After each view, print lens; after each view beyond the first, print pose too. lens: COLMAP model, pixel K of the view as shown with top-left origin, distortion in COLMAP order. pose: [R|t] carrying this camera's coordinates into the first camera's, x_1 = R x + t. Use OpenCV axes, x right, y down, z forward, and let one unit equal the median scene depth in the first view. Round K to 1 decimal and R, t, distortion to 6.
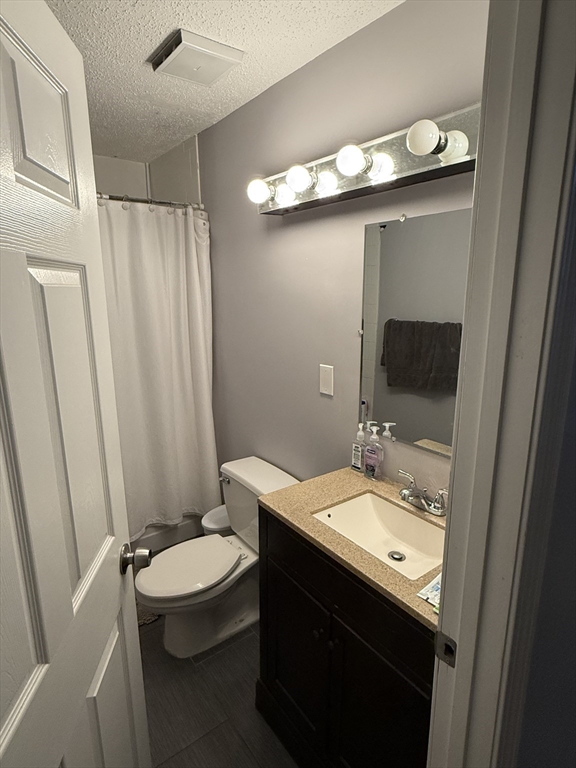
lens RADIAL K [[432.7, 0, 288.9], [0, 432.7, 384.3], [0, 0, 1]] dist [0.023030, 0.000307]
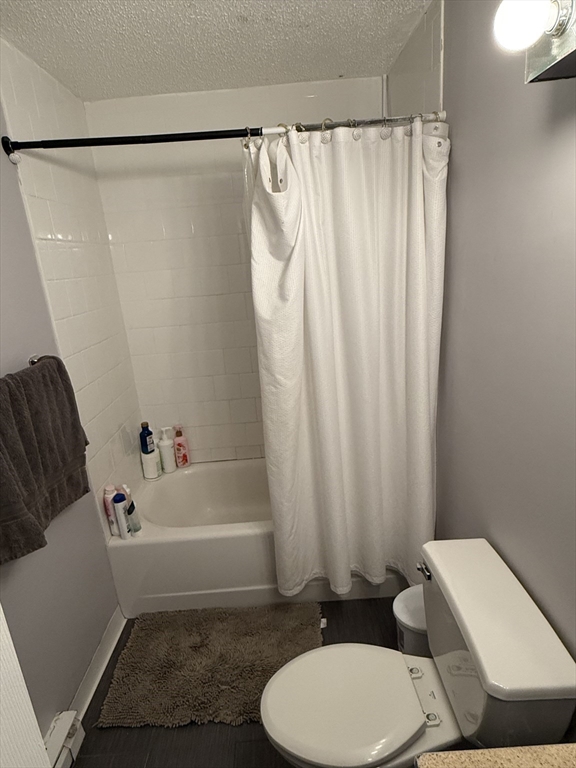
lens RADIAL K [[432.7, 0, 290.7], [0, 432.7, 383.8], [0, 0, 1]] dist [0.023030, 0.000307]
pose [[0.812768, 0.113892, -0.571346, 0.022807], [-0.059239, 0.991778, 0.113430, -0.094315], [0.579568, -0.058346, 0.812833, 0.365284]]
